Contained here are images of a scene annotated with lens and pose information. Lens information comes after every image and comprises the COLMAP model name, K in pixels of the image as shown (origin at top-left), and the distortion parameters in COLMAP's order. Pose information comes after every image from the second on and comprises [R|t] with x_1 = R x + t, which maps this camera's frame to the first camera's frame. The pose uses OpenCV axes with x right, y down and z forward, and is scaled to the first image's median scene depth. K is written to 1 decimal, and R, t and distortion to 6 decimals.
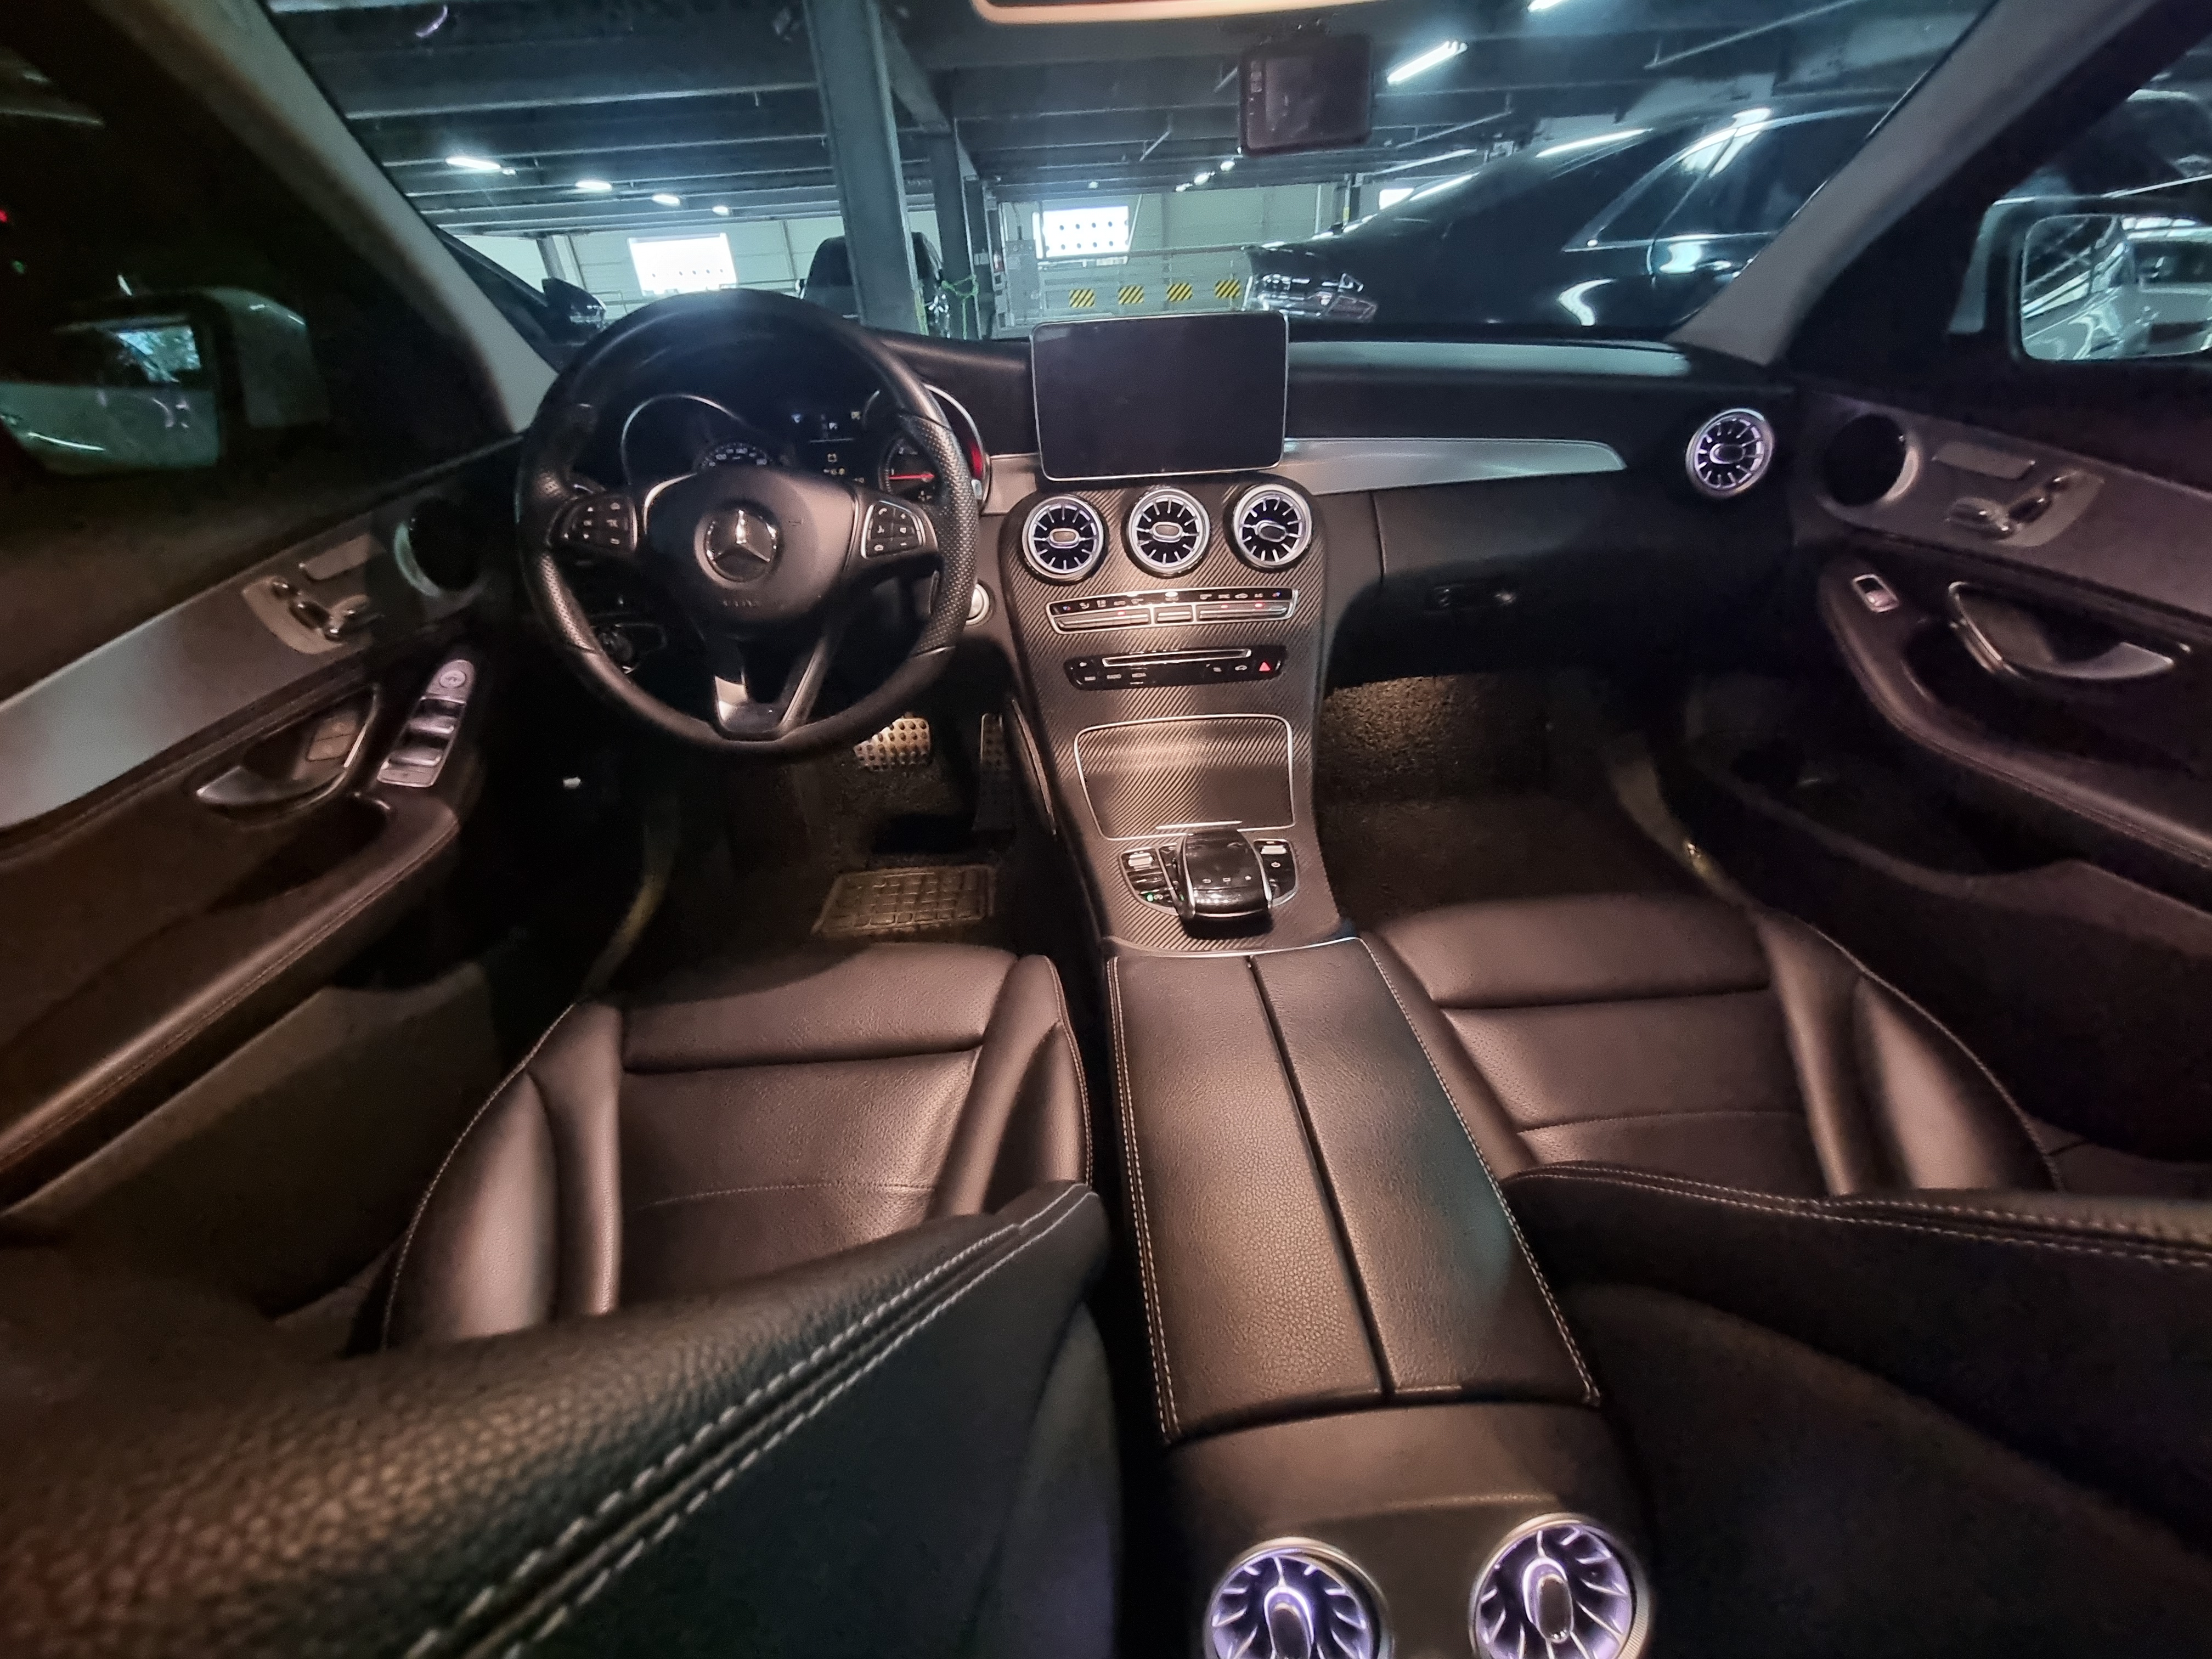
lens RADIAL K [[879.5, 0, 1106.0], [0, 879.5, 829.5], [0, 0, 1]] dist [-0.001023, -0.000699]
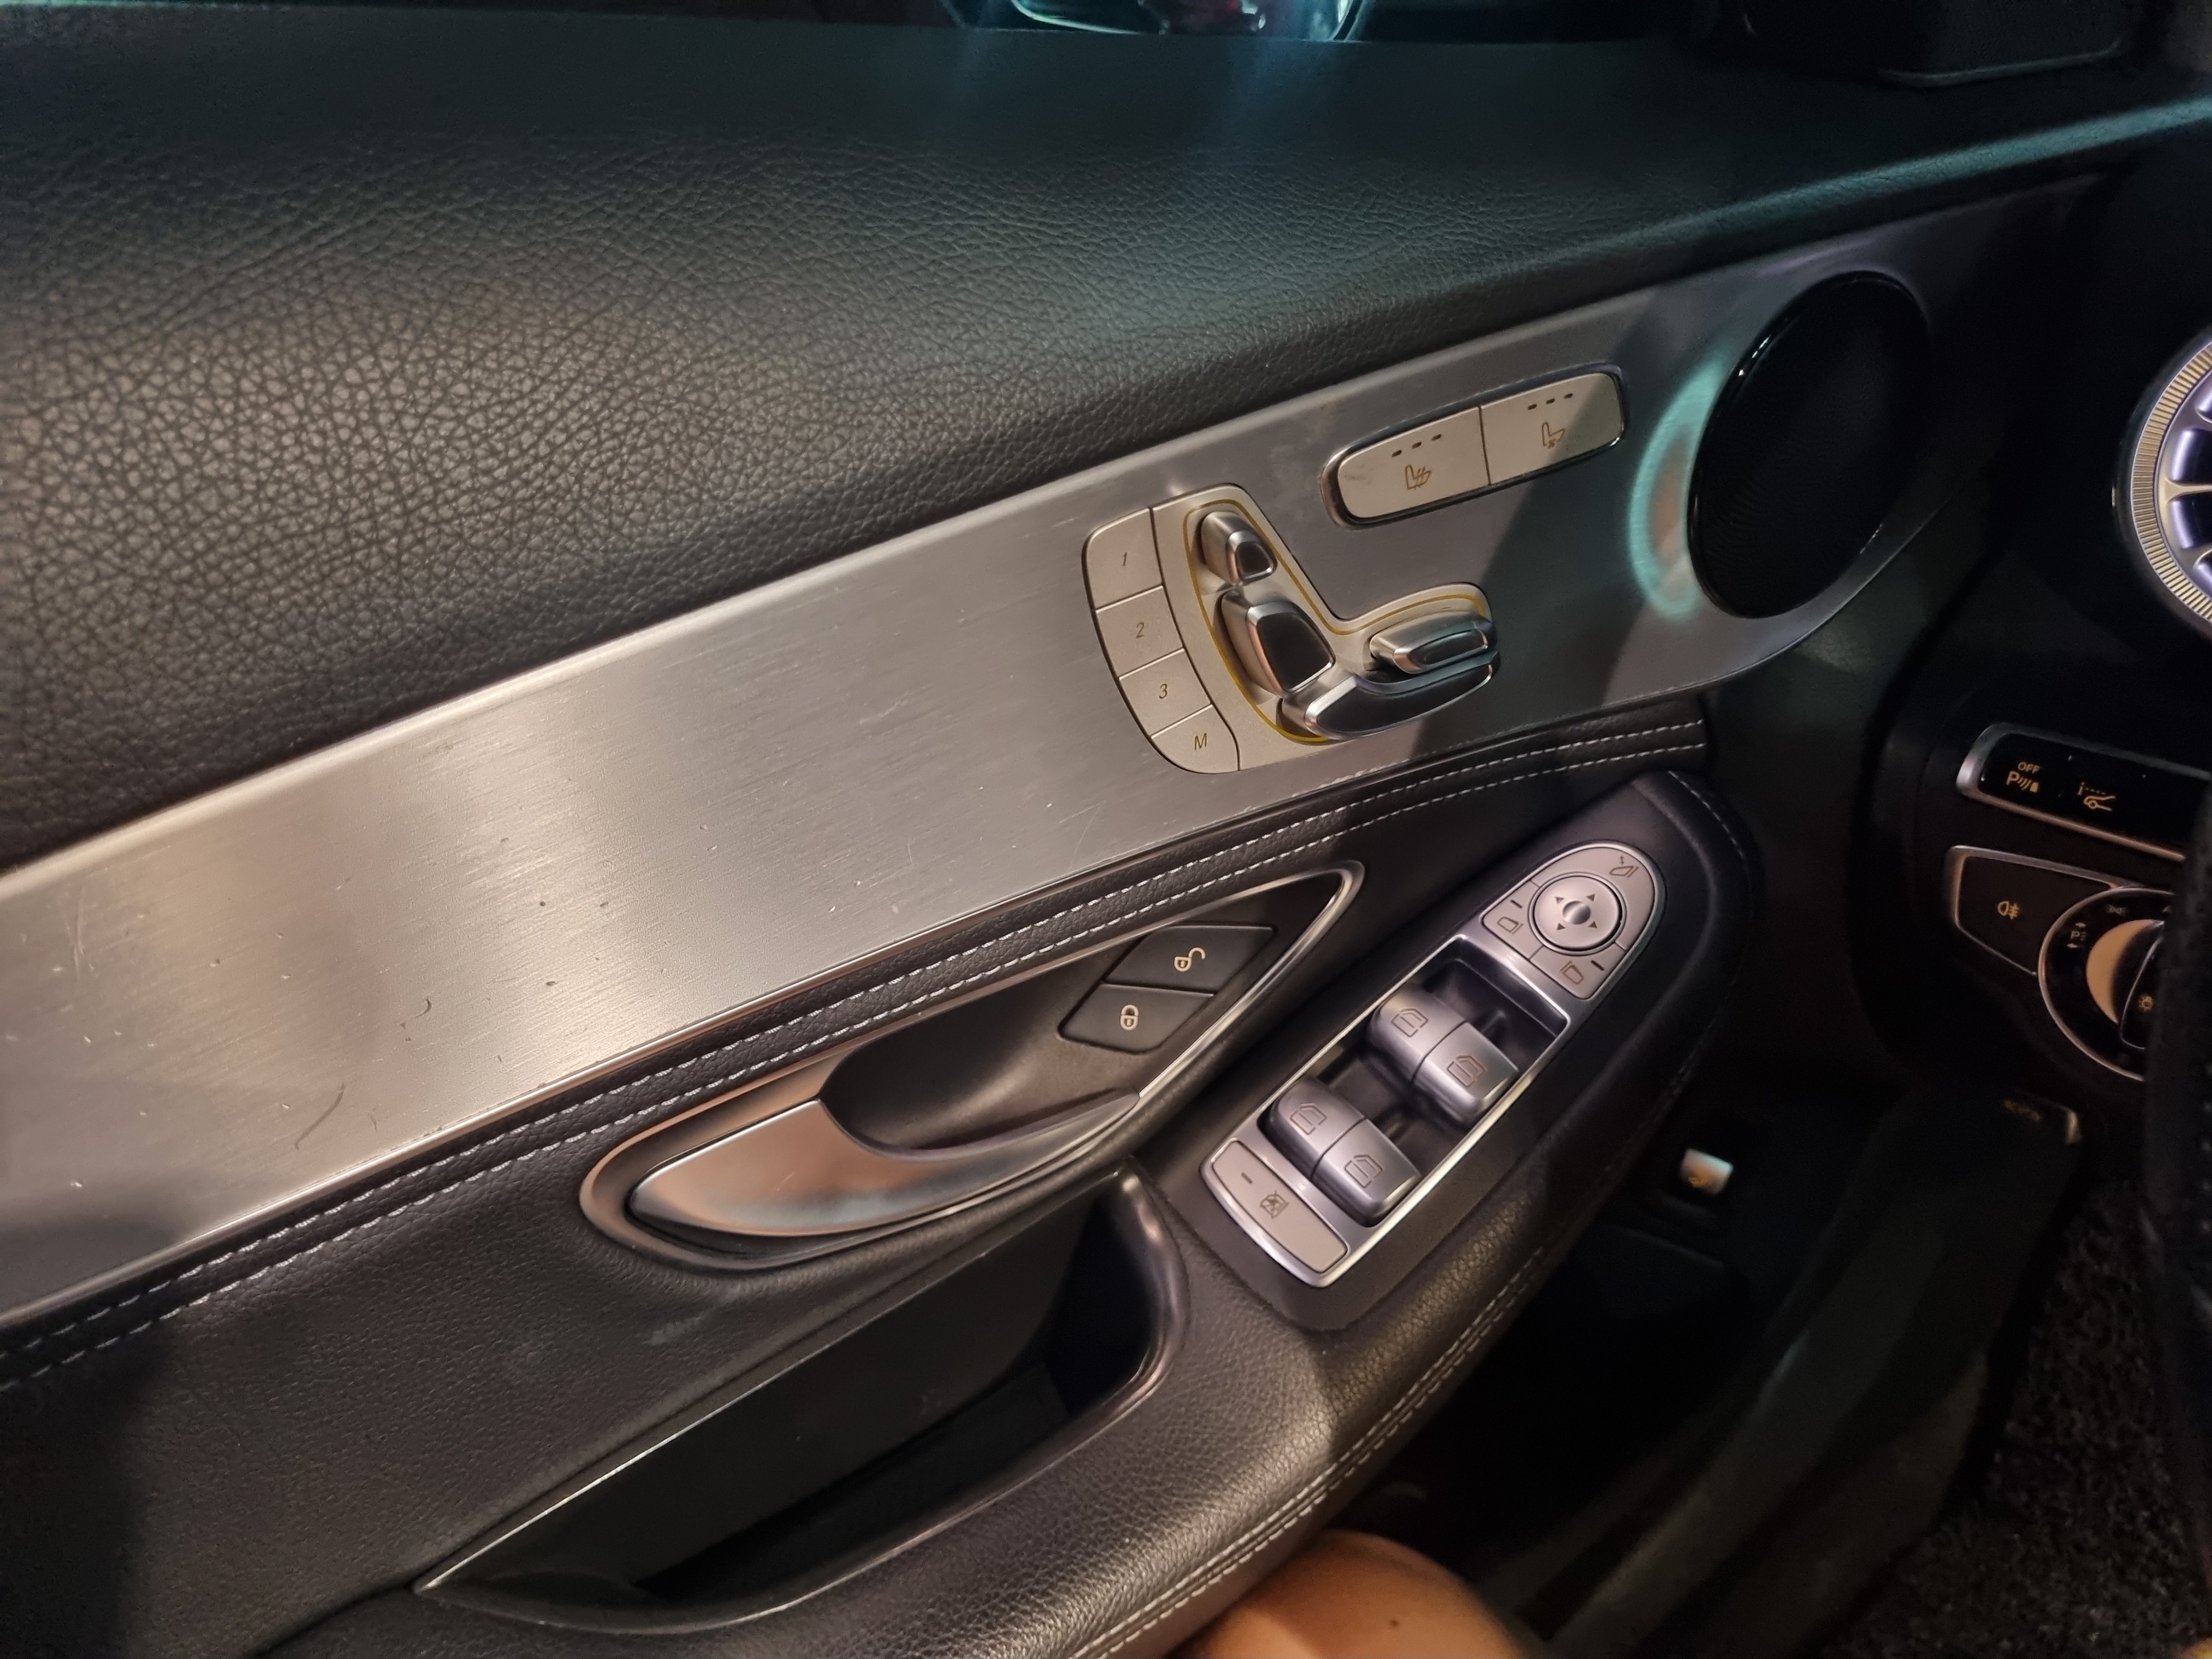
lens RADIAL K [[1770.9, 0, 1114.3], [0, 1770.9, 840.0], [0, 0, 1]] dist [0.033735, 0.000582]
pose [[0.591293, 0.422927, -0.686662, -0.461914], [-0.447885, 0.880287, 0.156503, -0.212536], [0.670649, 0.215007, 0.709931, 0.512401]]
